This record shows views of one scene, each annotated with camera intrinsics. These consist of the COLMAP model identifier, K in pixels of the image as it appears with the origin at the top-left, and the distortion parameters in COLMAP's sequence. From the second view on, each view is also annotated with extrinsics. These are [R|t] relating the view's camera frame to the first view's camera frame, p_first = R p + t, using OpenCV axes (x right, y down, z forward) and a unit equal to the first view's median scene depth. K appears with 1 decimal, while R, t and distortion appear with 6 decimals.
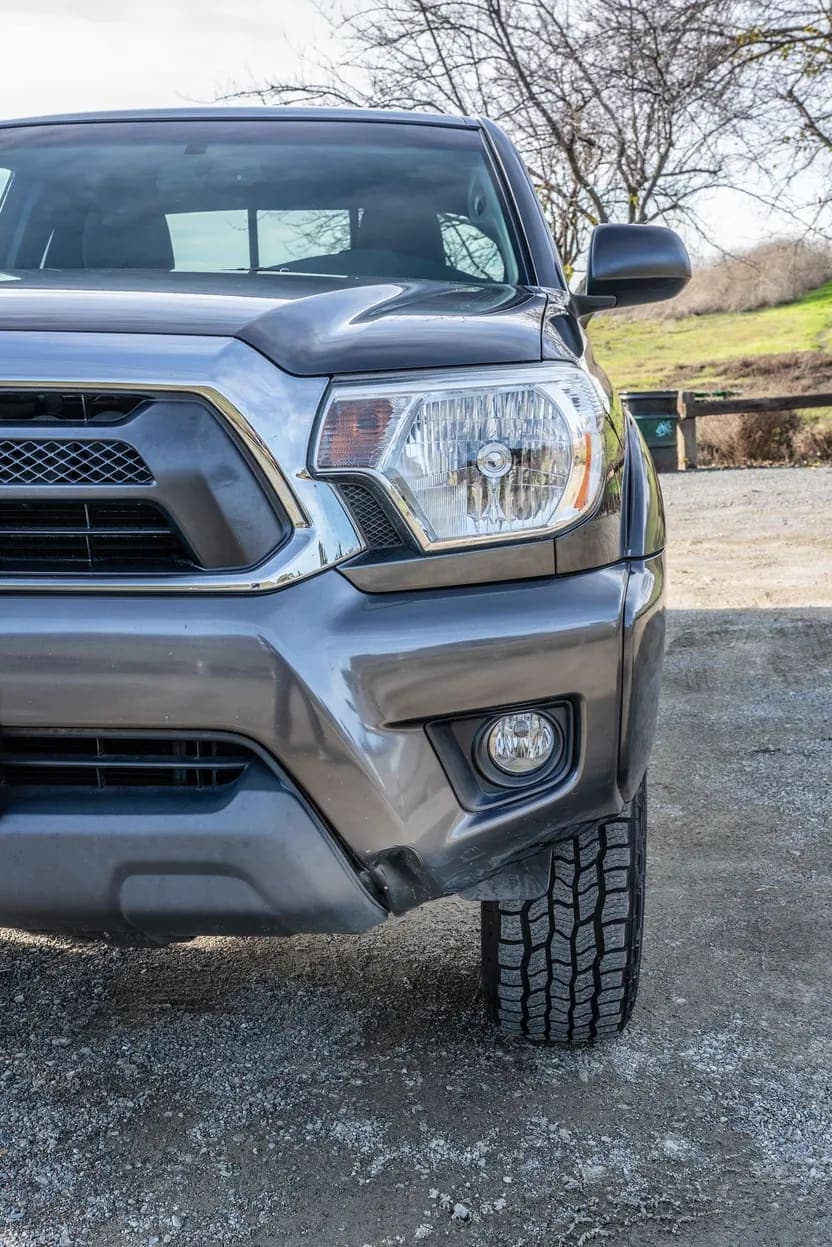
lens RADIAL K [[1403.0, 0, 416.0], [0, 1403.0, 623.5], [0, 0, 1]] dist [0.057989, -0.006360]
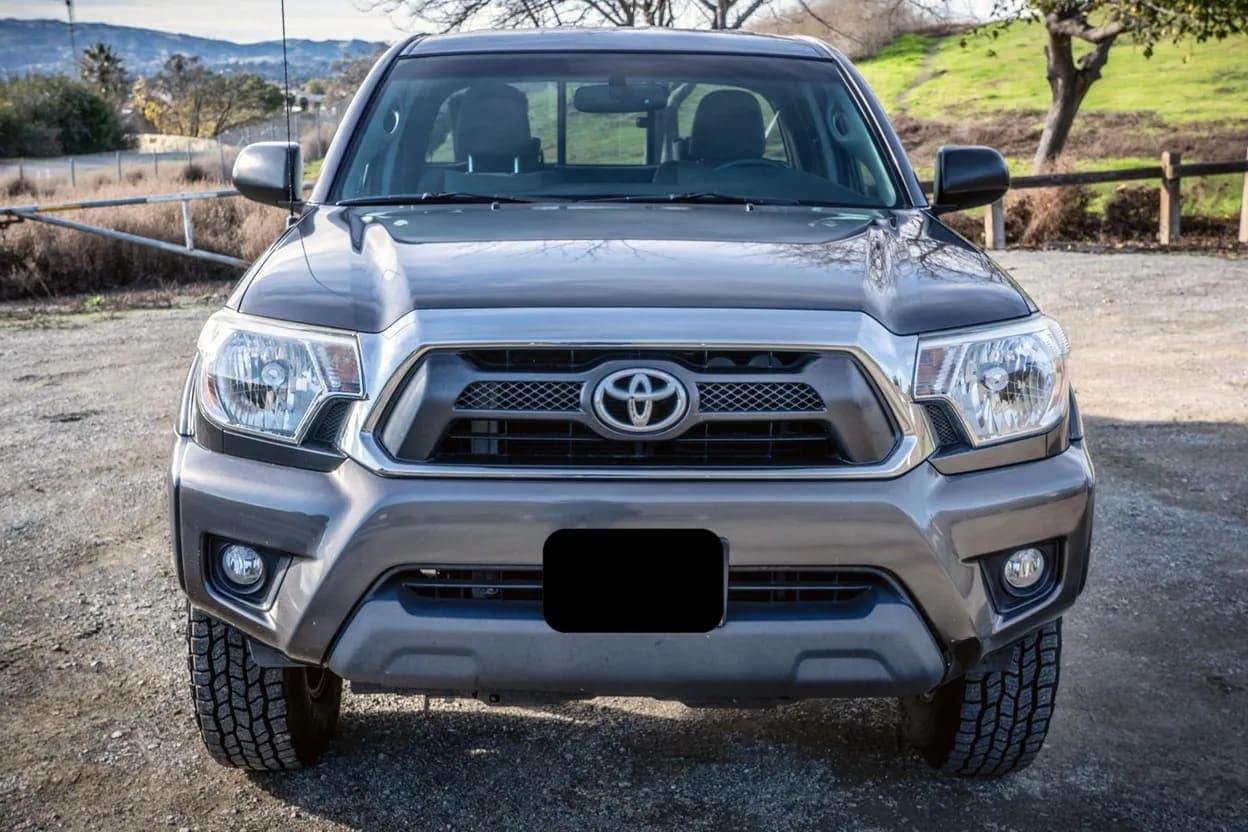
lens RADIAL K [[1528.0, 0, 573.4], [0, 1528.0, 414.6], [0, 0, 1]] dist [0.005010, 0.042734]
pose [[0.996874, -0.011424, 0.078172, -0.463843], [0.010400, 0.999855, 0.013499, -0.093028], [-0.078315, -0.012644, 0.996849, -0.524764]]
